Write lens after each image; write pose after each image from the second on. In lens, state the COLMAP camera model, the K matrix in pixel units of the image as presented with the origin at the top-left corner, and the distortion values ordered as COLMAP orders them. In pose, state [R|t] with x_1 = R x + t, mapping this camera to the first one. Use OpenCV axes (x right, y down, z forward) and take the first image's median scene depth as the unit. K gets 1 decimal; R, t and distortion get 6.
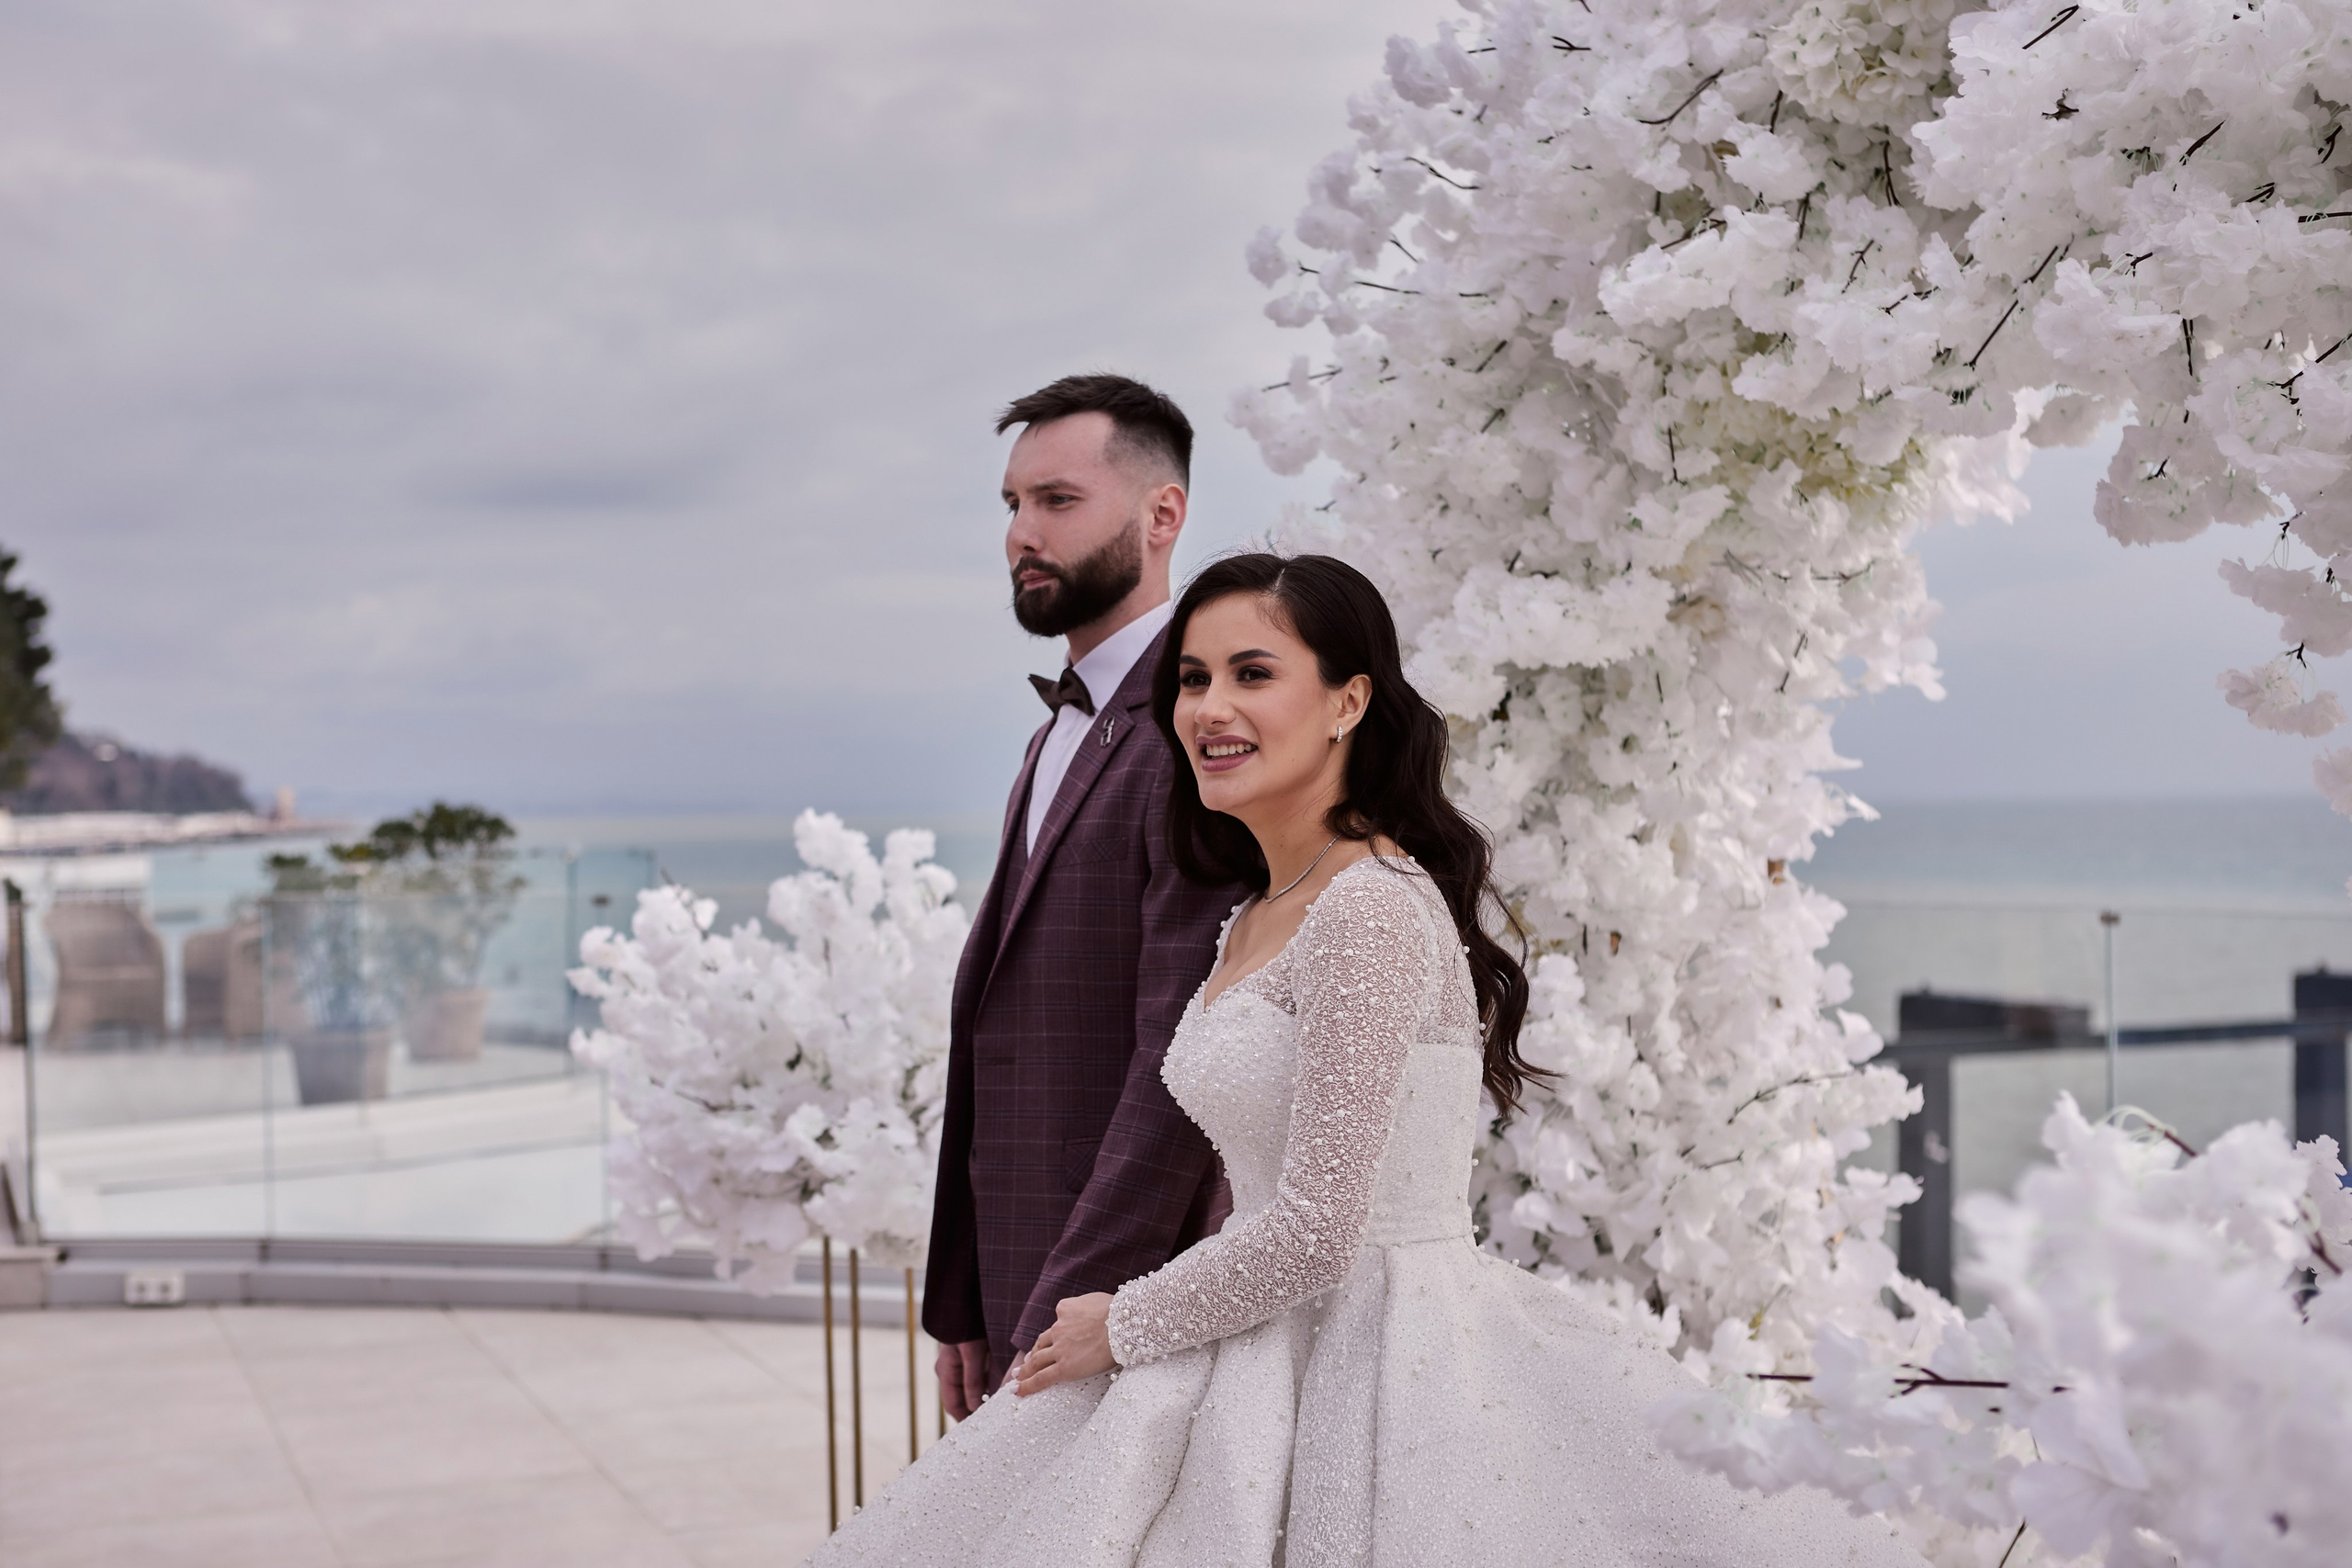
lens RADIAL K [[2997.7, 0, 1176.0], [0, 2997.7, 784.0], [0, 0, 1]] dist [-0.037011, 0.019665]
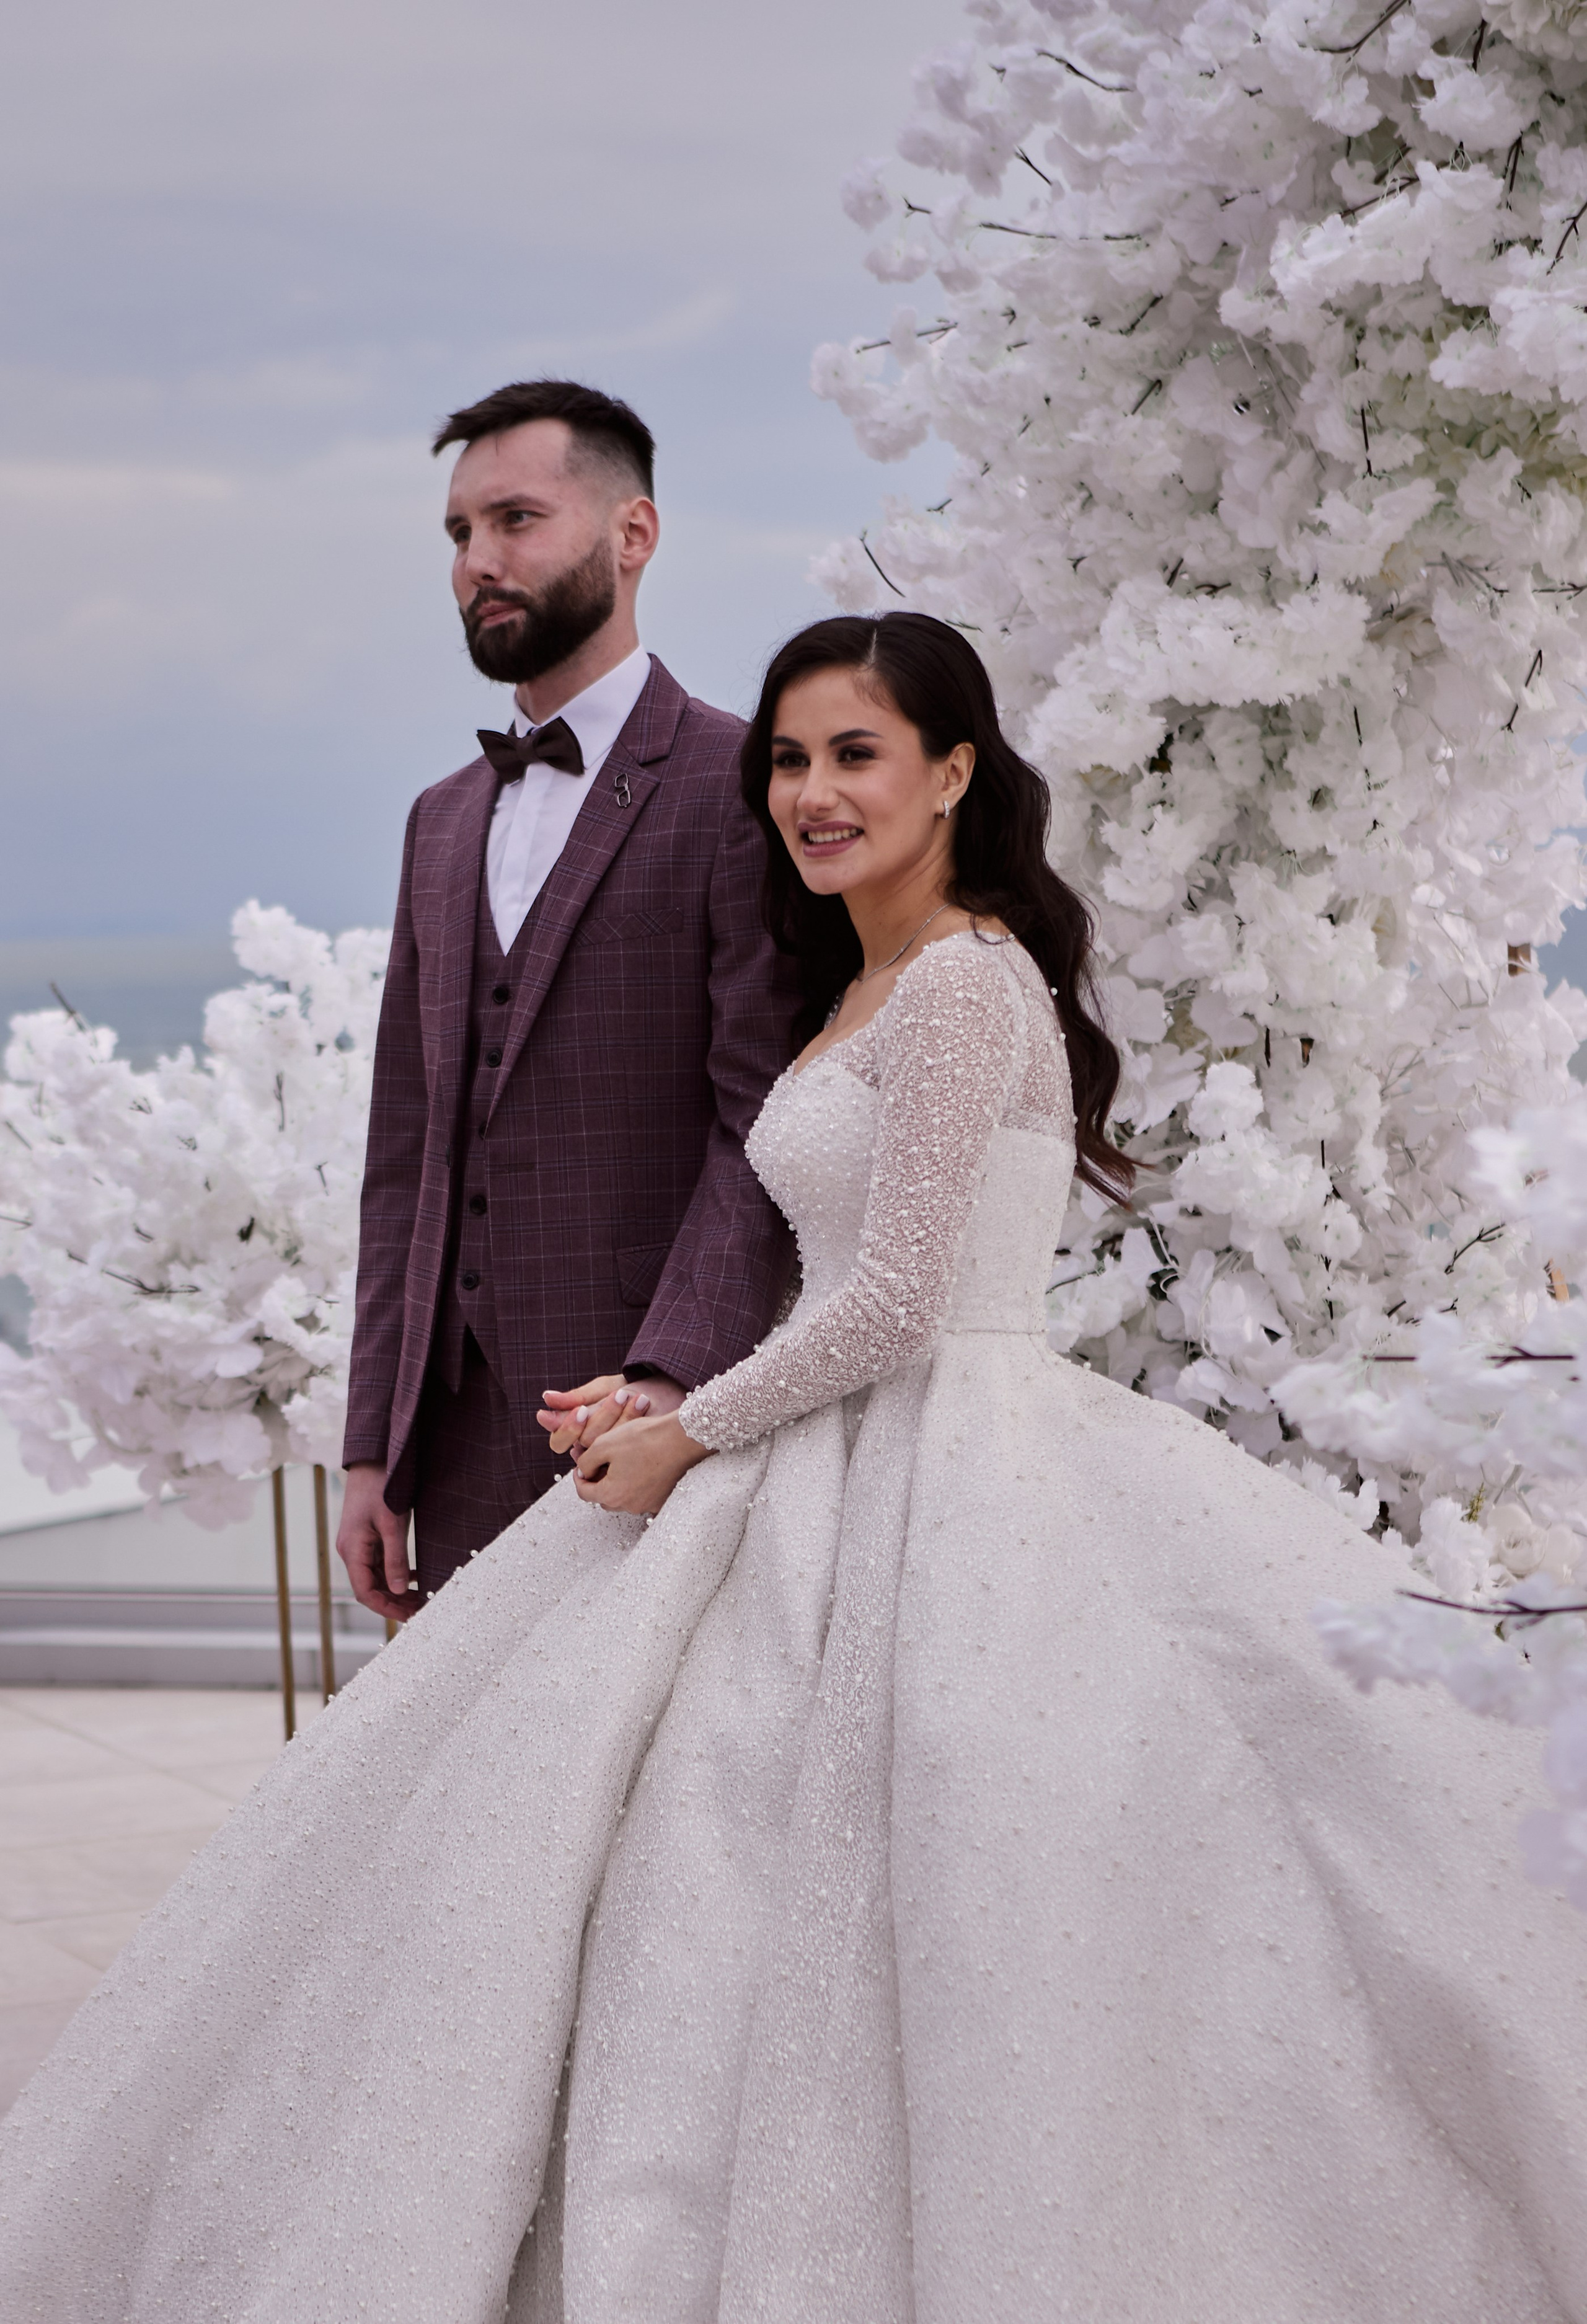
lens RADIAL K [[5455.0, 0, 716.6], [0, 5455.0, 1476.4], [0, 0, 1]] dist [0.092372, -0.152397]
pose [[0.999598, -0.018134, 0.021798, -0.044781], [0.015611, 0.993721, 0.110795, 0.002289], [-0.023670, -0.110410, 0.993604, -0.464678]]
